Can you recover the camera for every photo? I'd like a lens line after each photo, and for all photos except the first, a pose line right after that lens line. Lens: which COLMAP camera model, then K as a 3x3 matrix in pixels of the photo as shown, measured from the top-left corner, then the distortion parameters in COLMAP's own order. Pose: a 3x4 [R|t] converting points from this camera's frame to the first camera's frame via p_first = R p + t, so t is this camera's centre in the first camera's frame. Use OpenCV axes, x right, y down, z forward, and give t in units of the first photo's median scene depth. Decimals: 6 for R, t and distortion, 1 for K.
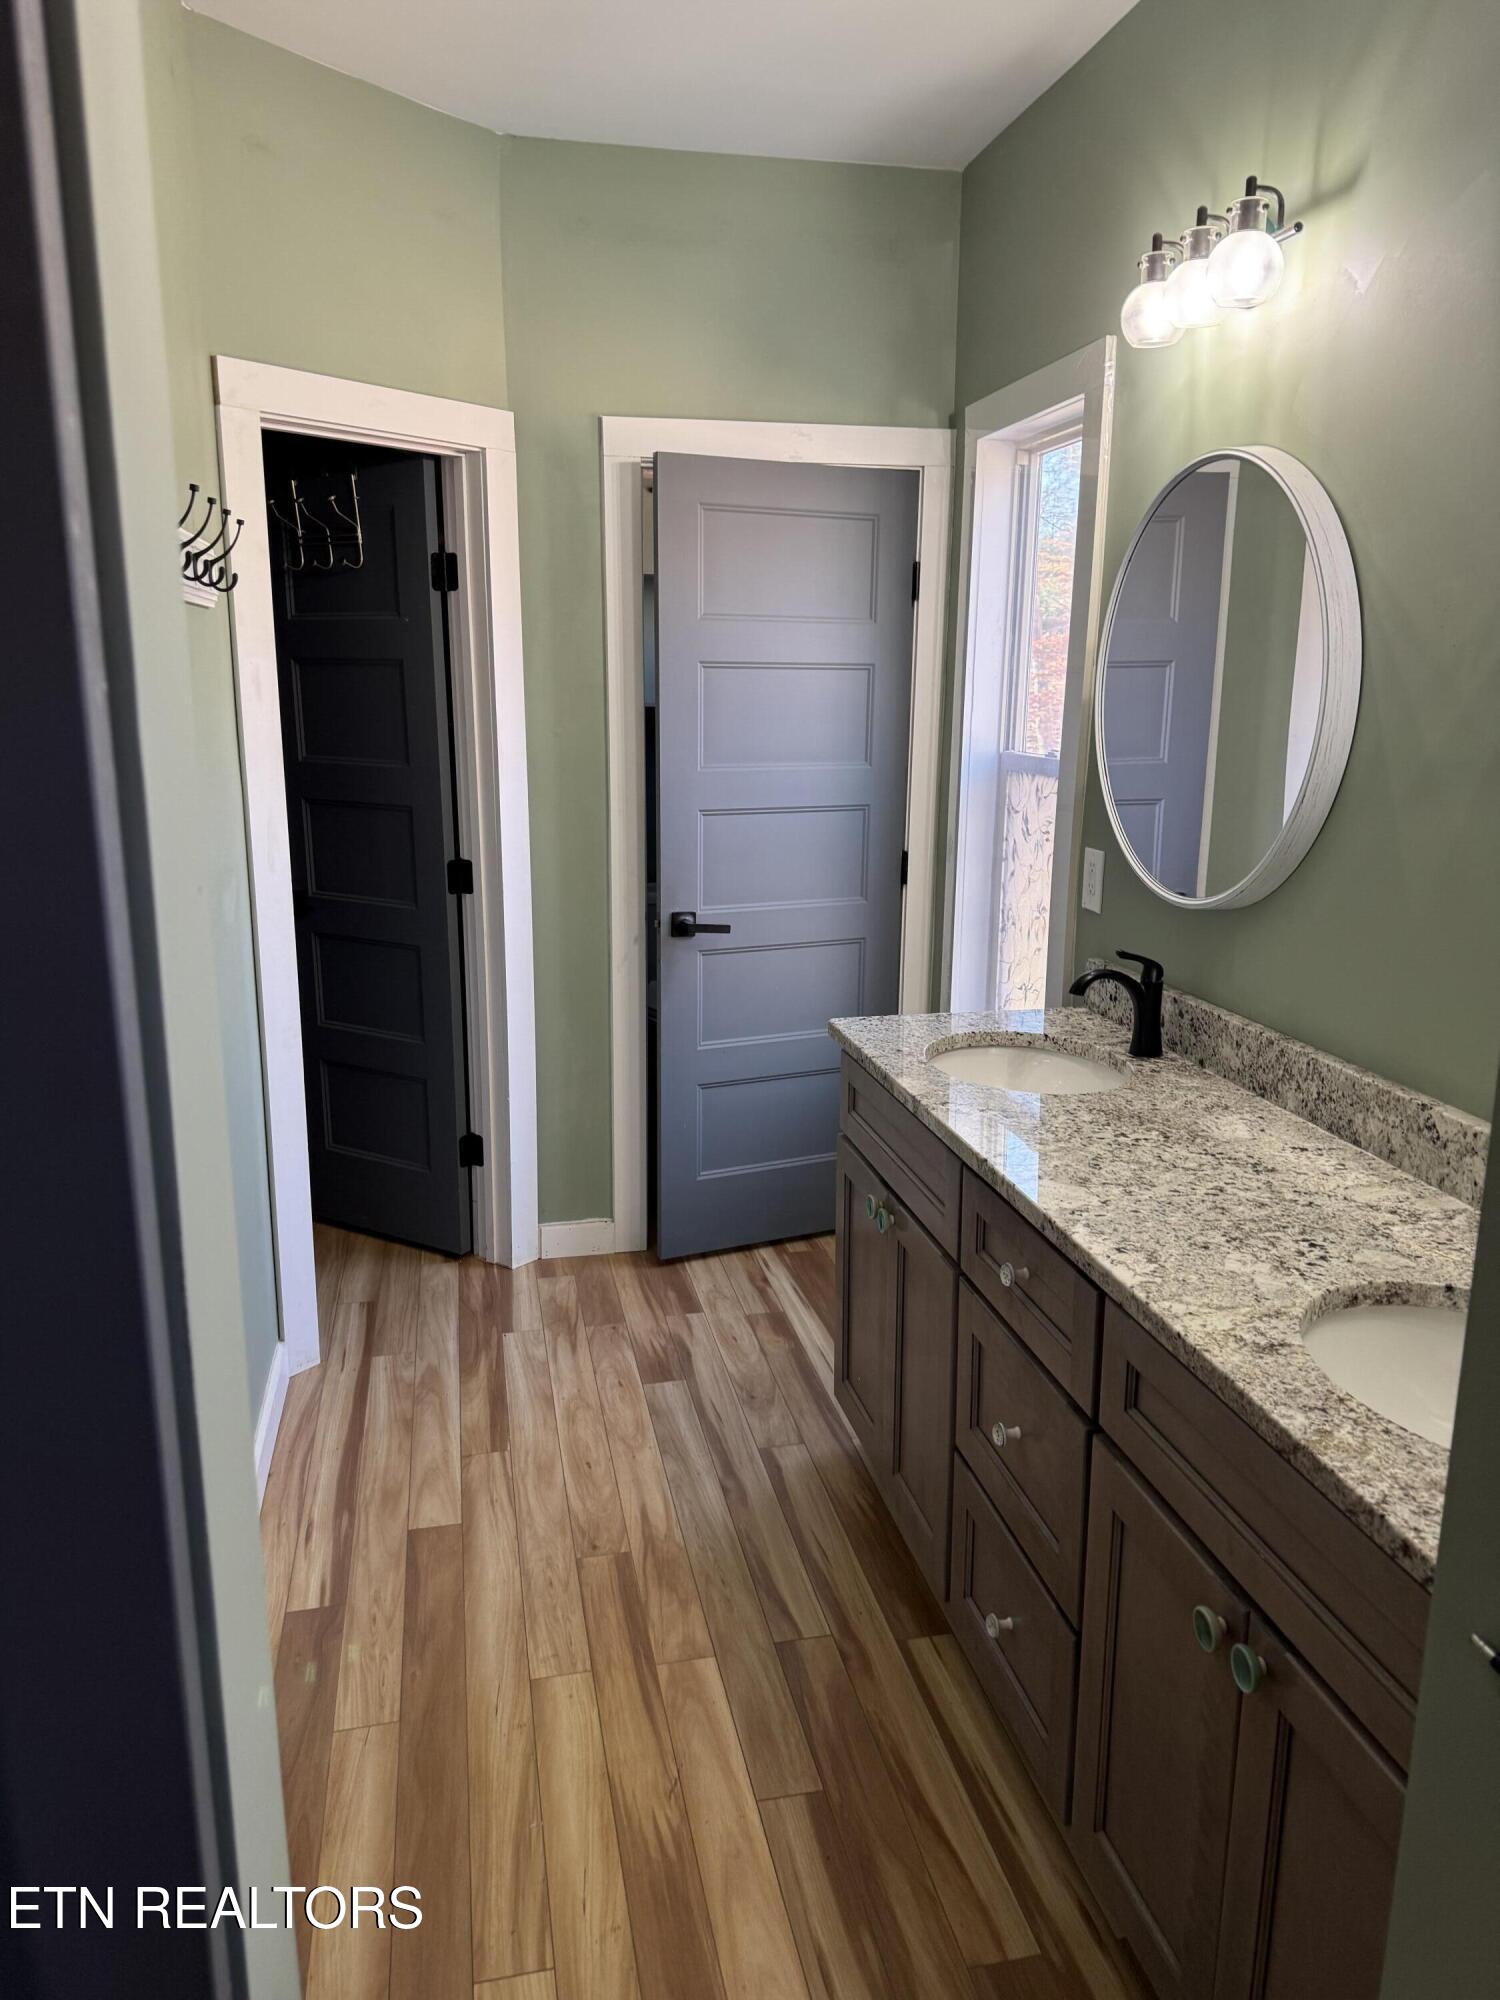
lens RADIAL K [[1416.3, 0, 740.3], [0, 1416.3, 998.0], [0, 0, 1]] dist [0.044017, -0.032567]
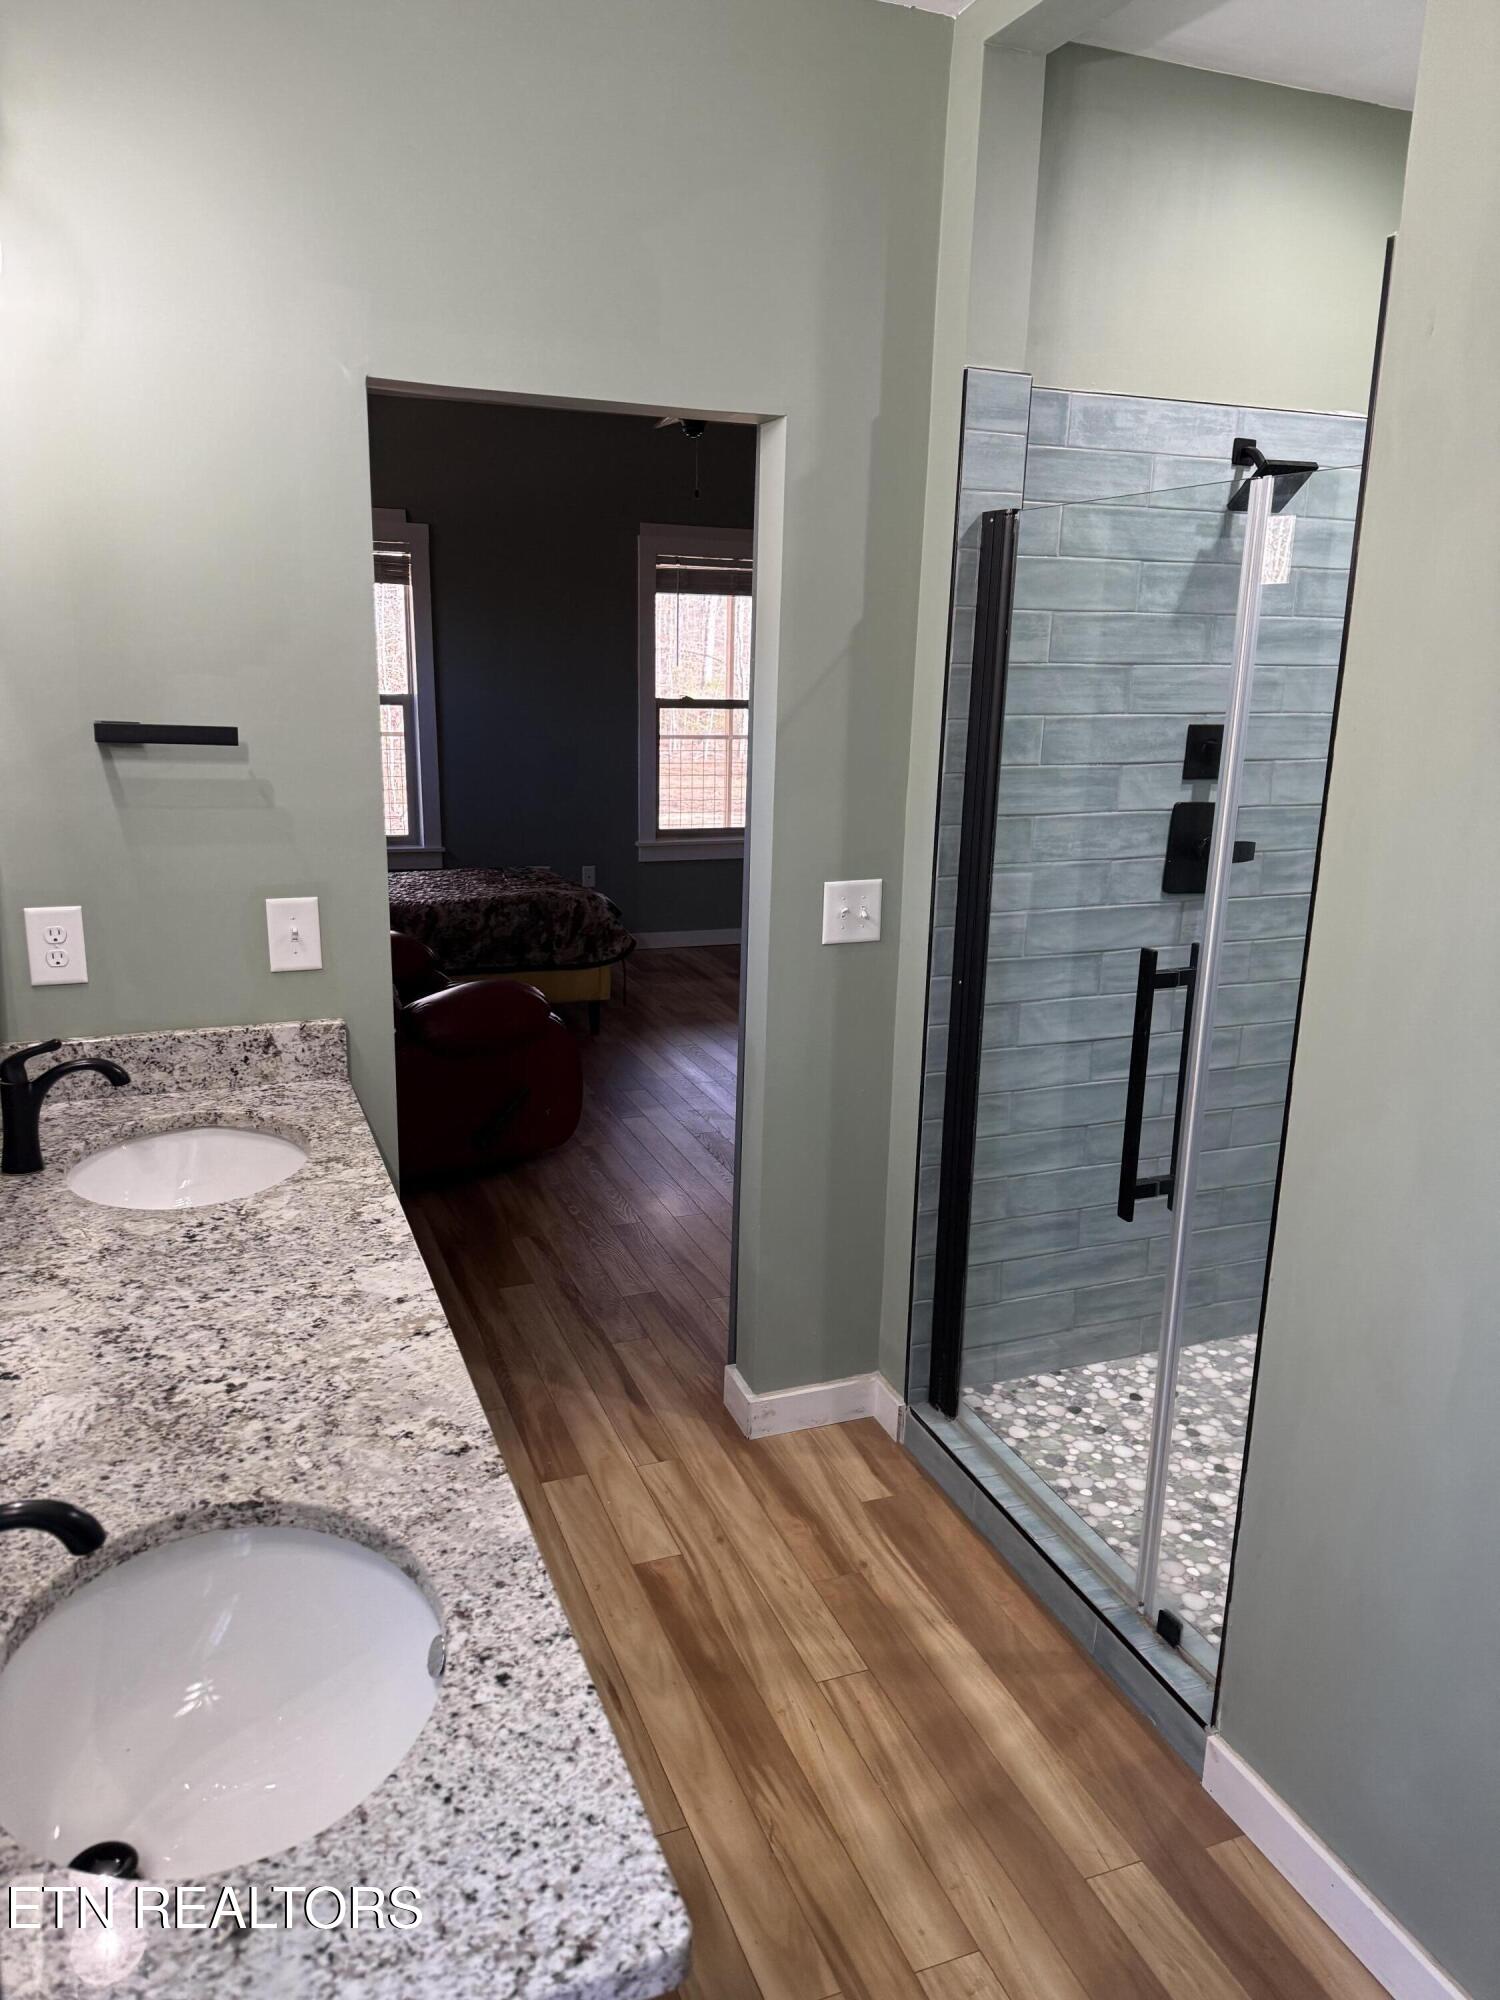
lens RADIAL K [[1416.3, 0, 748.0], [0, 1416.3, 1004.8], [0, 0, 1]] dist [0.044017, -0.032567]
pose [[-0.985109, 0.015532, -0.171225, 0.138449], [-0.066432, 0.884174, 0.462410, -0.446773], [0.158575, 0.466899, -0.869976, 1.651759]]
